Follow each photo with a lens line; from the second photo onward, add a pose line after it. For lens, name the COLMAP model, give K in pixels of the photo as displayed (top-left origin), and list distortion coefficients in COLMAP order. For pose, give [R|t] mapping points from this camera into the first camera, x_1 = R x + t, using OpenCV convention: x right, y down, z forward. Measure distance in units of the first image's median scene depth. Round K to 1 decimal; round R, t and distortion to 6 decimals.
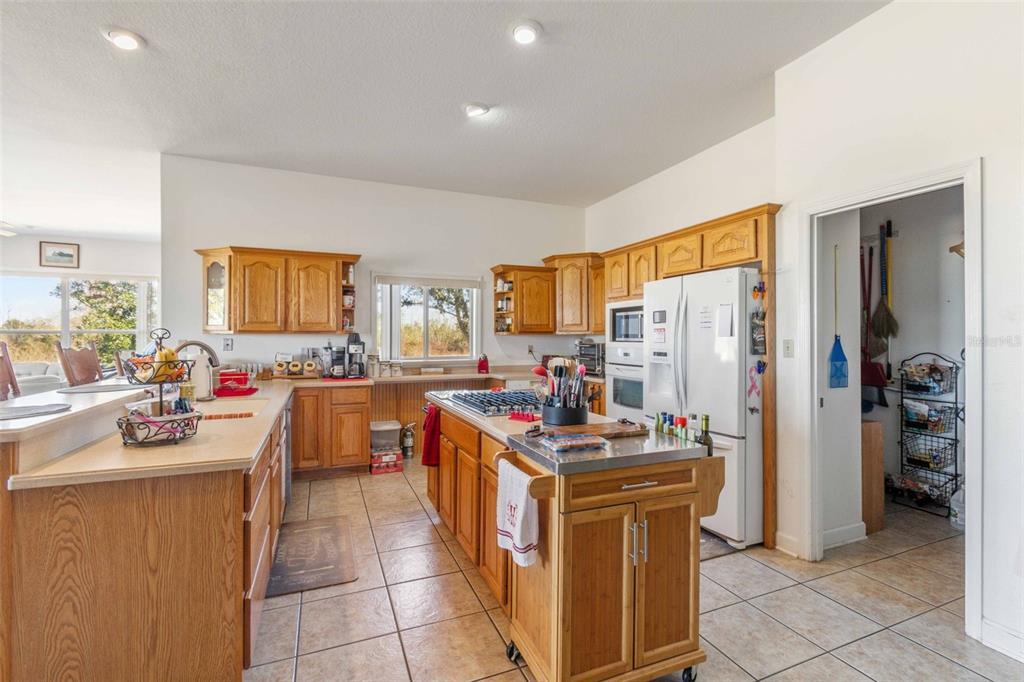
lens RADIAL K [[459.8, 0, 499.9], [0, 459.8, 340.1], [0, 0, 1]] dist [0.001049, -0.000097]
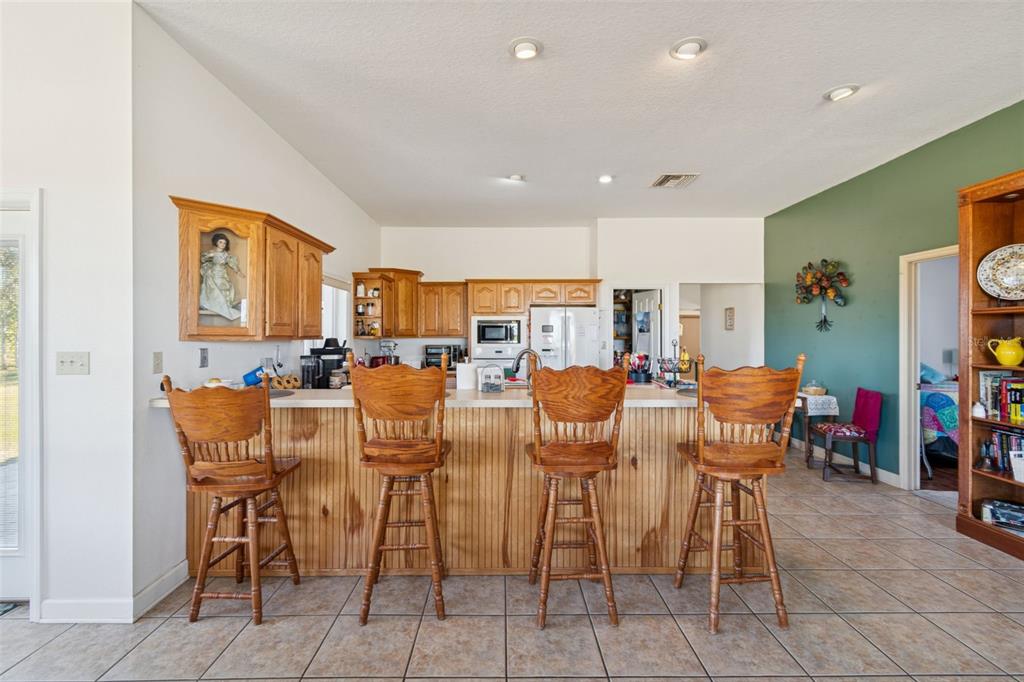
lens RADIAL K [[459.8, 0, 499.9], [0, 459.8, 340.1], [0, 0, 1]] dist [0.001049, -0.000097]
pose [[0.375223, -0.009893, 0.926882, -1.057067], [0.006449, 0.999947, 0.008062, -0.018594], [-0.926912, 0.002953, 0.375267, 0.410755]]
